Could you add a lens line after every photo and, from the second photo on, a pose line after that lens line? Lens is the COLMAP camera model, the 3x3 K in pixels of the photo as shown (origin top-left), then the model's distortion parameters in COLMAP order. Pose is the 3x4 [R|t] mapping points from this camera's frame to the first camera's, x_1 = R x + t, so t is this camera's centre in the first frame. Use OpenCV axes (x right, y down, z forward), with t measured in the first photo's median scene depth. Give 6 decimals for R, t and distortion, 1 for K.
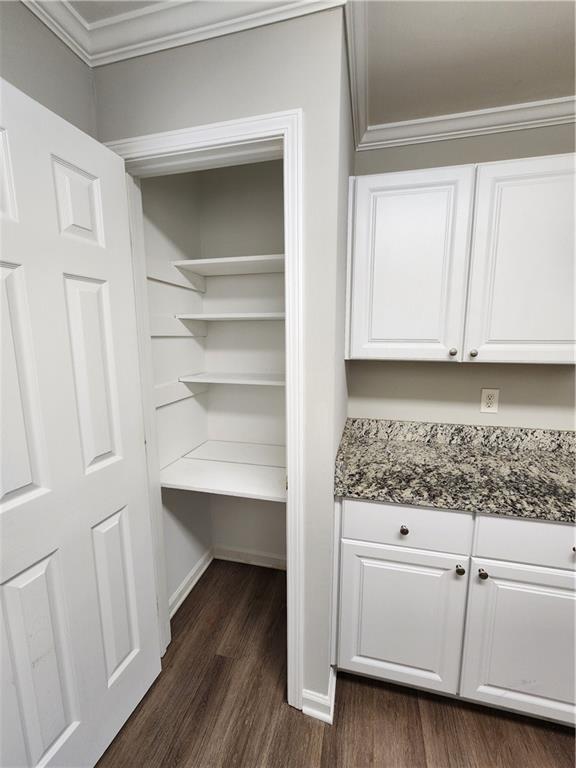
lens RADIAL K [[315.6, 0, 291.8], [0, 315.6, 384.1], [0, 0, 1]] dist [-0.000369, -0.001121]
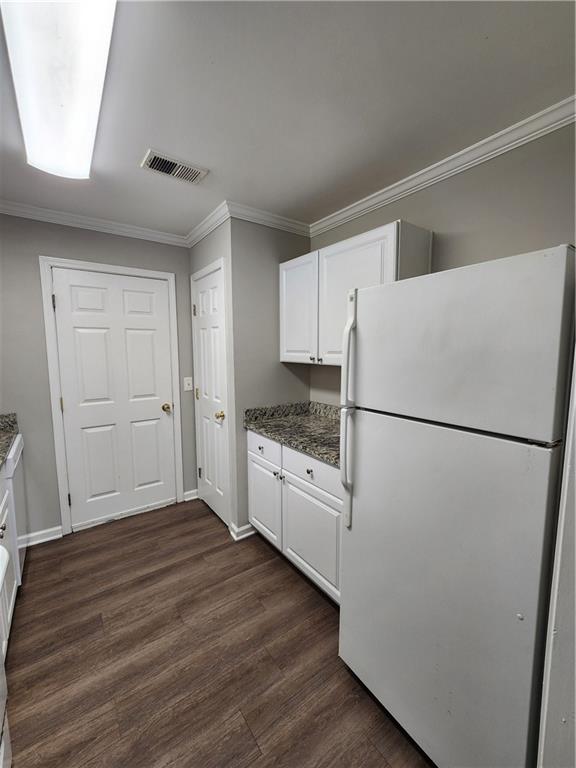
lens RADIAL K [[315.6, 0, 298.2], [0, 315.6, 384.8], [0, 0, 1]] dist [-0.000369, -0.001121]
pose [[0.765198, 0.071533, -0.639809, 1.554140], [-0.094762, 0.995498, -0.002033, 0.050322], [0.636783, 0.062185, 0.768532, -0.333570]]
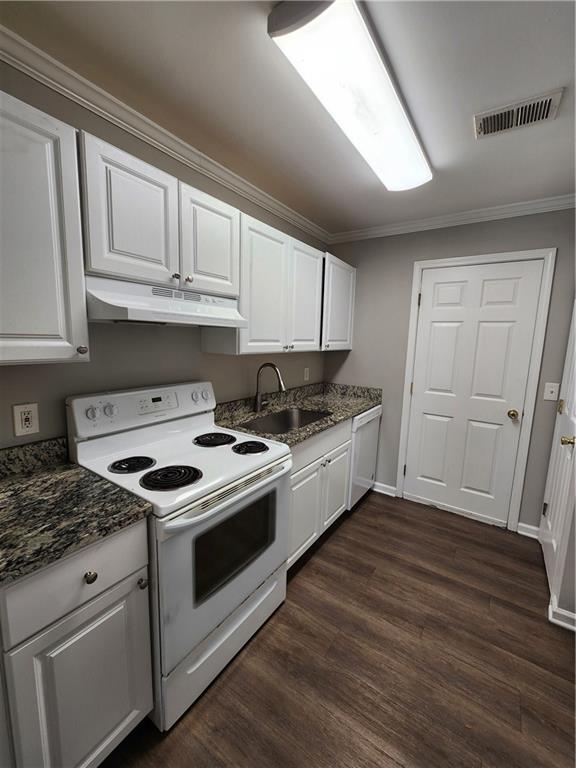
lens RADIAL K [[315.6, 0, 291.1], [0, 315.6, 386.0], [0, 0, 1]] dist [-0.000369, -0.001121]
pose [[-0.349009, 0.127566, -0.928396, 1.606391], [-0.175303, 0.964316, 0.198403, -0.008740], [0.920577, 0.231995, -0.314192, 0.132599]]
